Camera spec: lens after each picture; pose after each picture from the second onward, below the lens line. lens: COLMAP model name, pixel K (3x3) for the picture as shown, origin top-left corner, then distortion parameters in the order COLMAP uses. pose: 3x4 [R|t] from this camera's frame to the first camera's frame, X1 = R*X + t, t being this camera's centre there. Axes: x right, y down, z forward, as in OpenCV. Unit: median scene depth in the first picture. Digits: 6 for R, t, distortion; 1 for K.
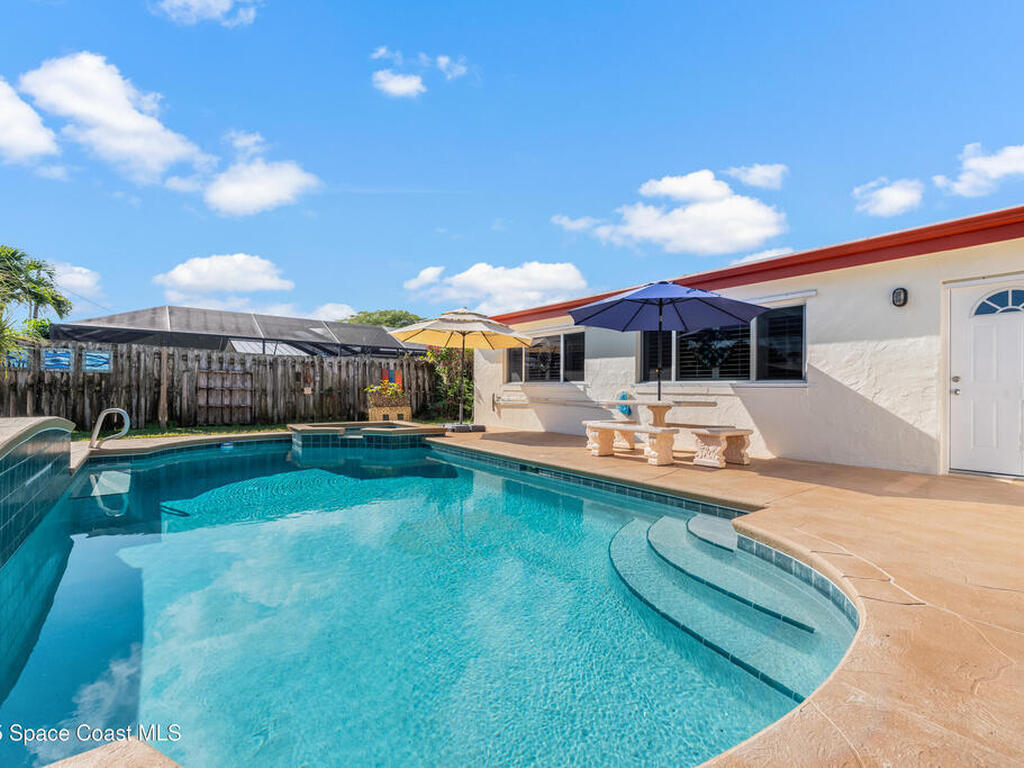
lens RADIAL K [[449.0, 0, 513.3], [0, 449.0, 388.3], [0, 0, 1]] dist [0.002268, -0.001362]
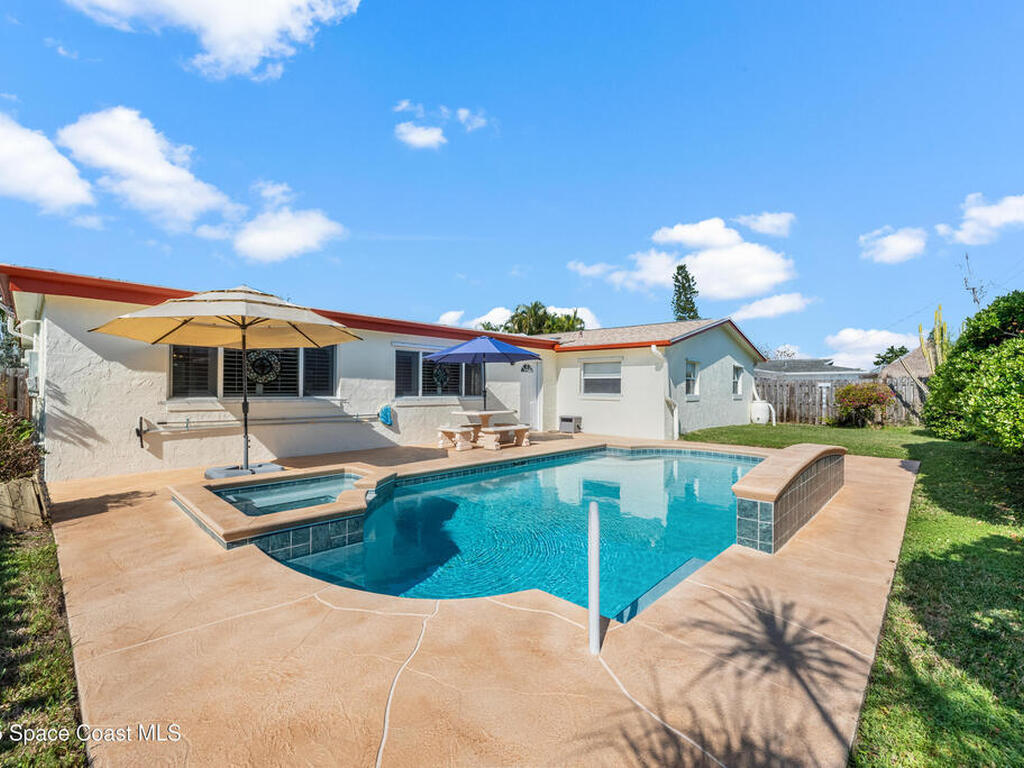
lens RADIAL K [[449.0, 0, 513.3], [0, 449.0, 388.3], [0, 0, 1]] dist [0.002268, -0.001362]
pose [[-0.138091, -0.008141, 0.990386, -0.823865], [-0.011270, 0.999914, 0.006648, -0.041928], [-0.990355, -0.010244, -0.138171, 0.727627]]
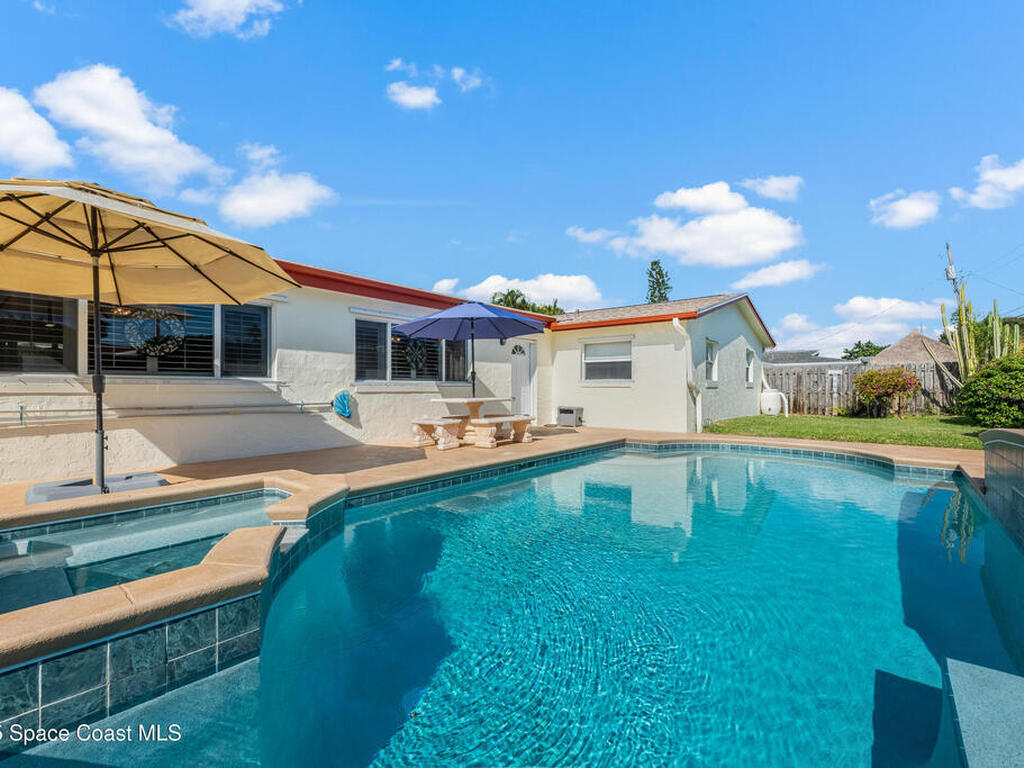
lens RADIAL K [[449.0, 0, 513.3], [0, 449.0, 388.3], [0, 0, 1]] dist [0.002268, -0.001362]
pose [[-0.201843, -0.009634, 0.979371, -0.589096], [-0.004751, 0.999949, 0.008857, -0.006545], [-0.979406, -0.002865, -0.201878, 0.741540]]
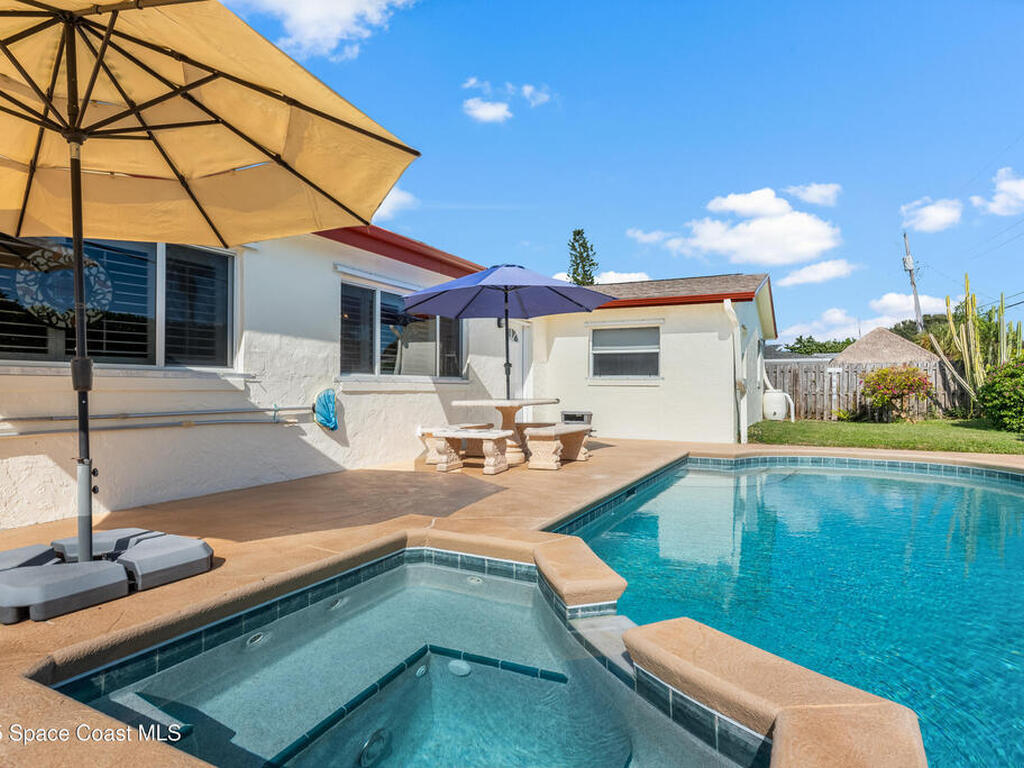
lens RADIAL K [[581.1, 0, 512.0], [0, 581.1, 384.0], [0, 0, 1]] dist [-0.002045, -0.000305]
pose [[-0.411136, -0.004721, 0.911562, -0.465392], [-0.010422, 0.999946, 0.000478, -0.002664], [-0.911514, -0.009304, -0.411163, 0.949252]]
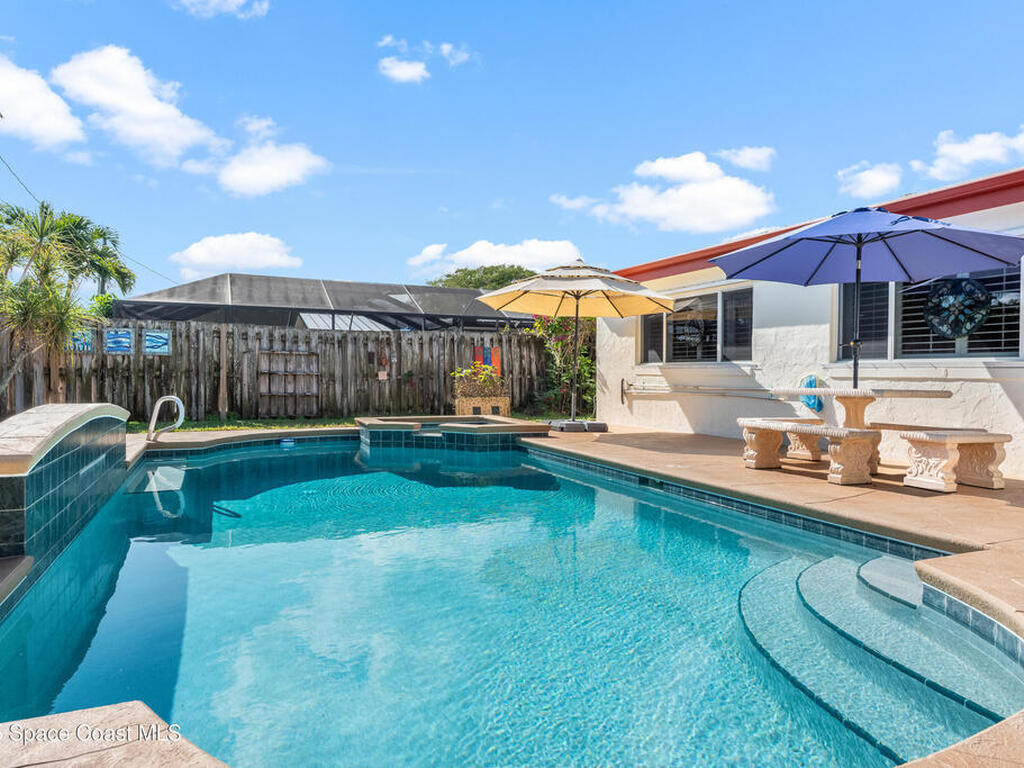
lens RADIAL K [[637.7, 0, 512.0], [0, 637.7, 384.0], [0, 0, 1]] dist [0.001649, -0.000992]
pose [[0.969070, 0.000620, -0.246783, 0.042395], [0.003918, 0.999832, 0.017896, 0.001020], [0.246753, -0.018309, 0.968905, -0.025946]]
